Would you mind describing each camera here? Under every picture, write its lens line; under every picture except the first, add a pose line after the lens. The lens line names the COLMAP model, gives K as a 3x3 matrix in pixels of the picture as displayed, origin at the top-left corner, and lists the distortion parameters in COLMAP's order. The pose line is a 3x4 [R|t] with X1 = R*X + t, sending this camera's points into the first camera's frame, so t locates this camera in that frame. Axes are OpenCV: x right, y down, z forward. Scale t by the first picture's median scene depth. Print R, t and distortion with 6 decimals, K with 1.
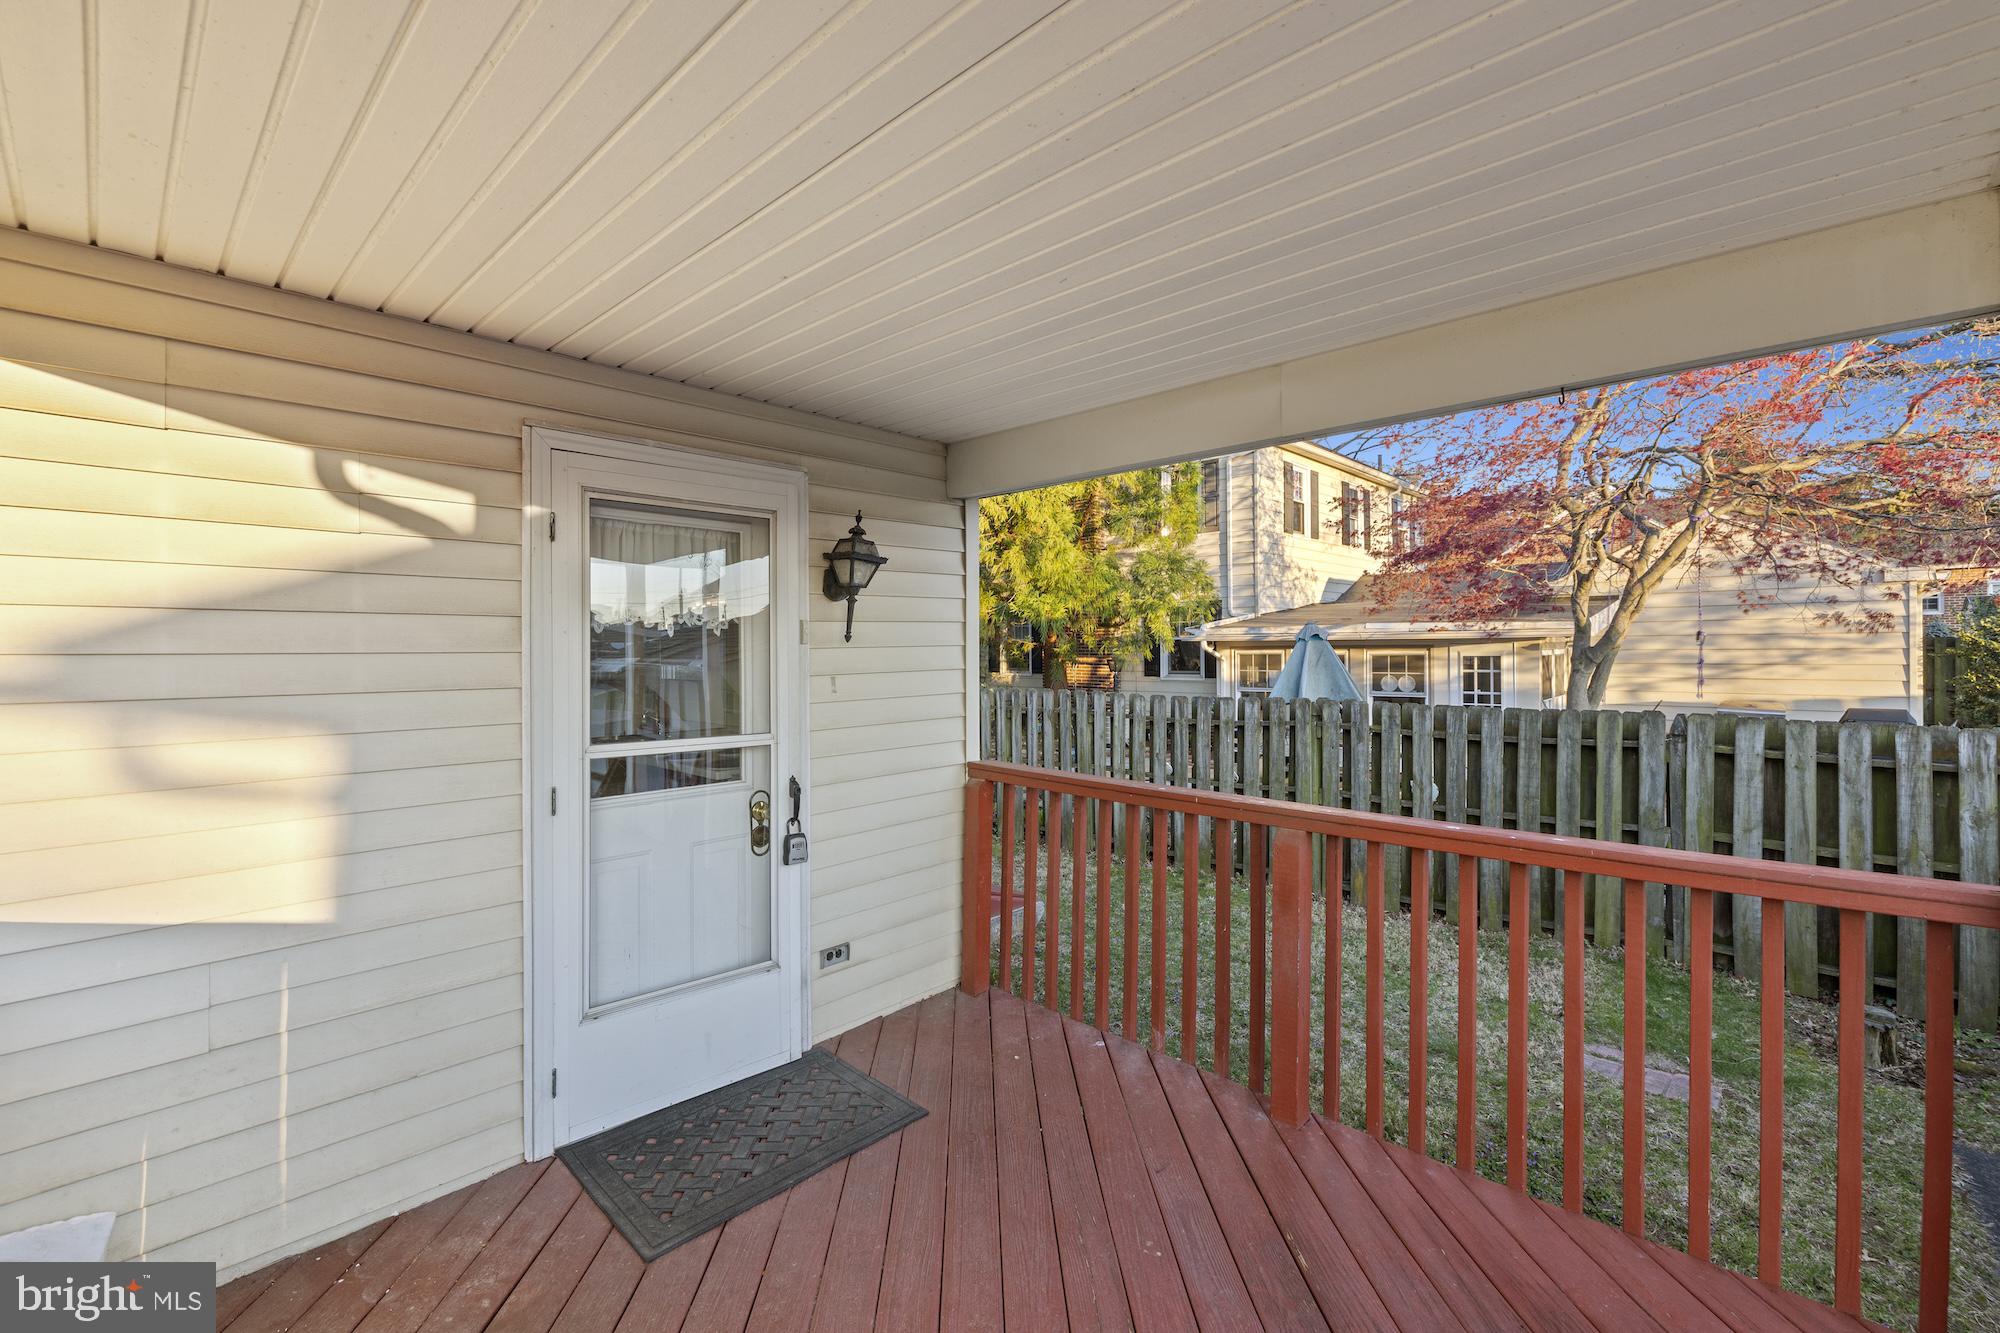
lens RADIAL K [[846.6, 0, 980.3], [0, 846.6, 658.3], [0, 0, 1]] dist [-0.000608, 0.000225]
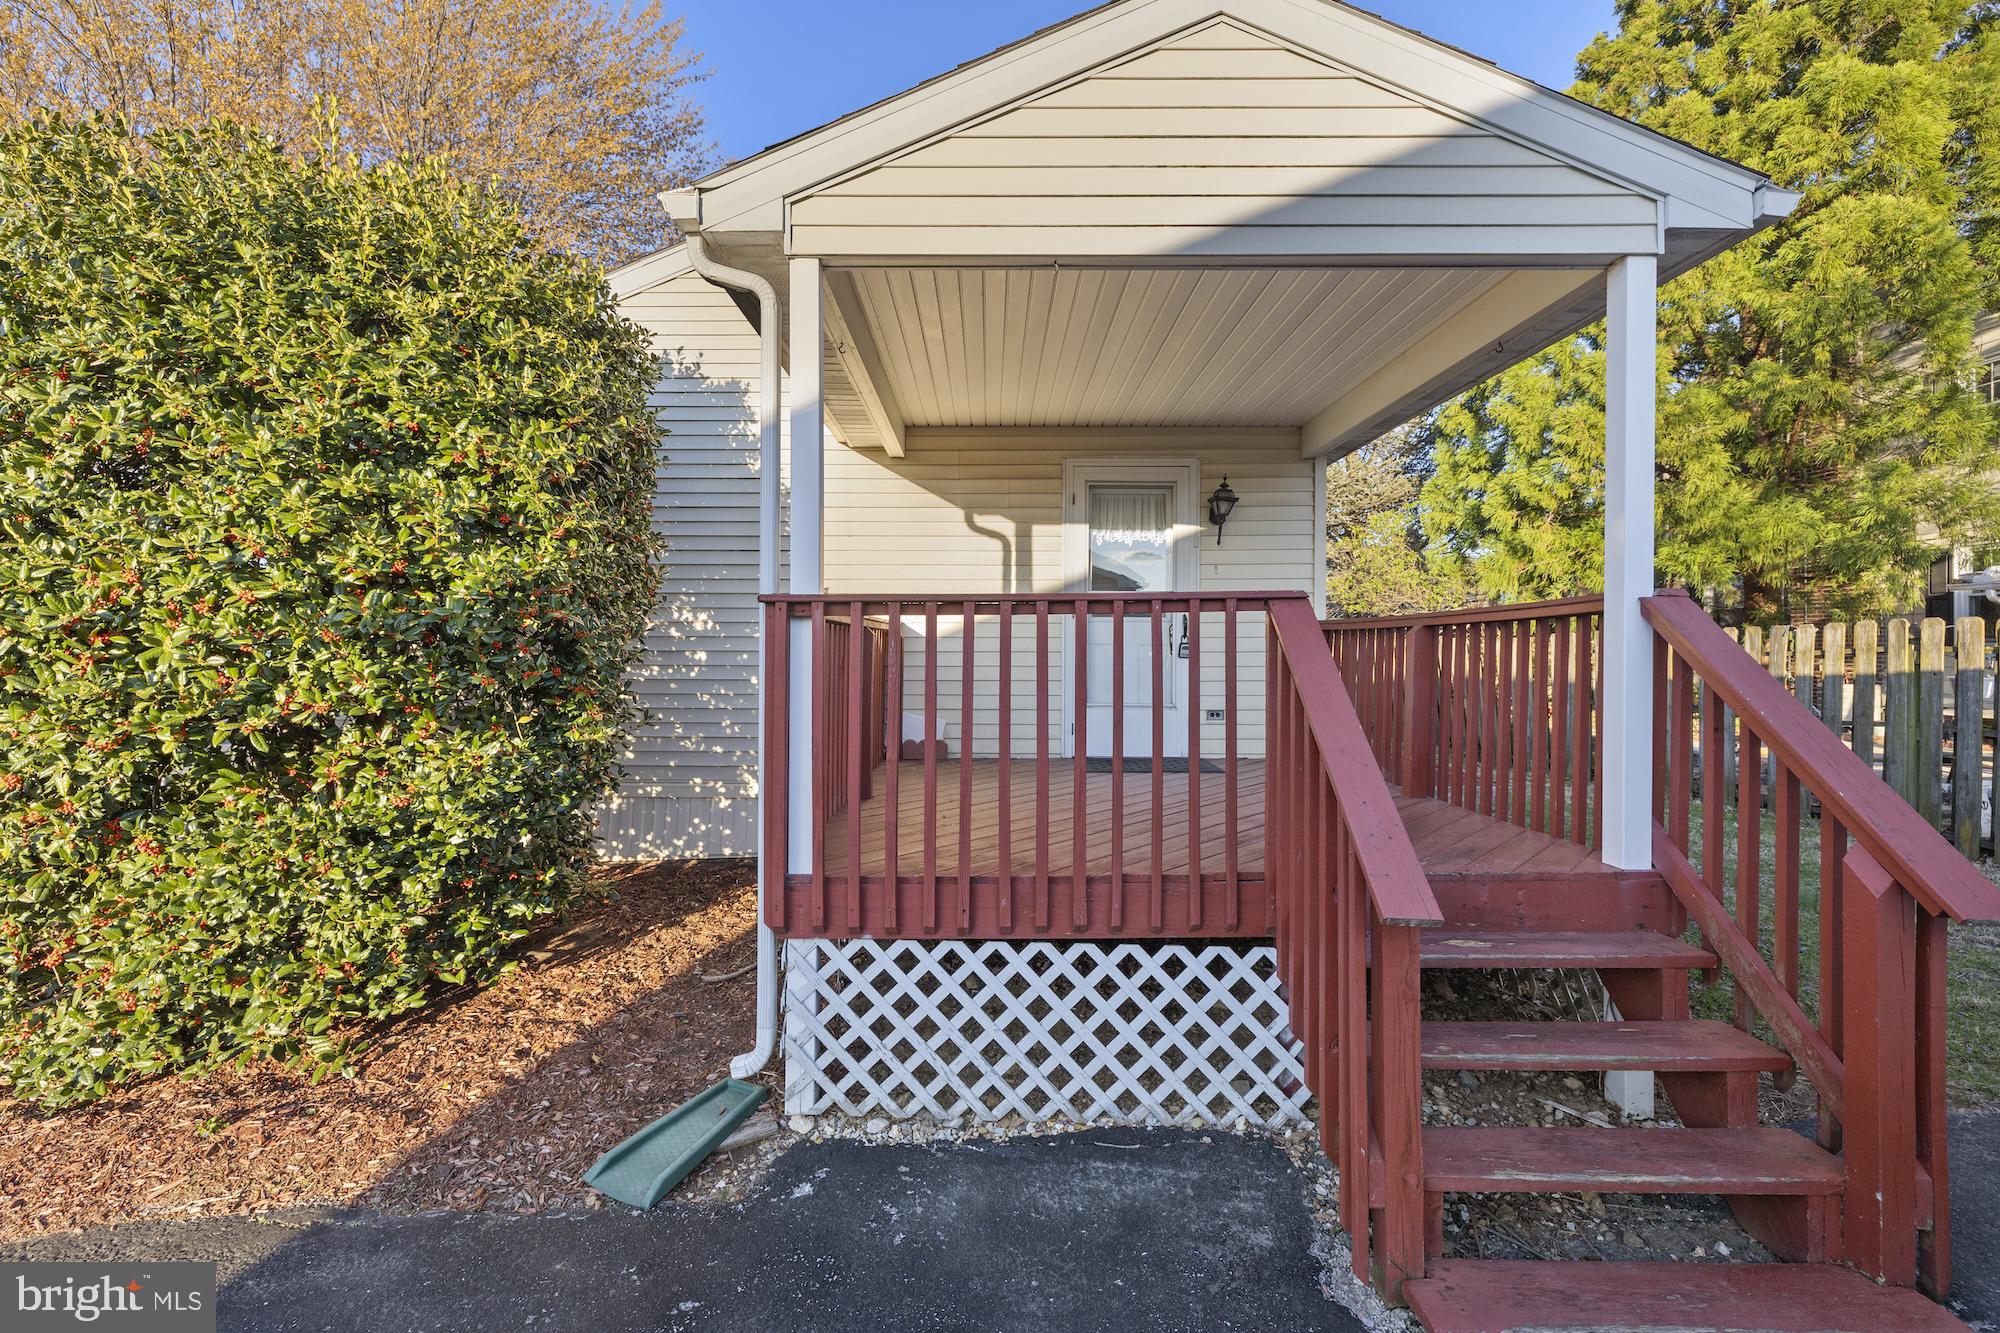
lens RADIAL K [[856.9, 0, 1000.0], [0, 856.9, 666.5], [0, 0, 1]] dist [-0.000572, 0.002857]
pose [[0.701710, 0.005530, -0.712442, 0.445699], [-0.012596, 0.999910, -0.004646, 0.136958], [0.712352, 0.012234, 0.701716, -0.344974]]
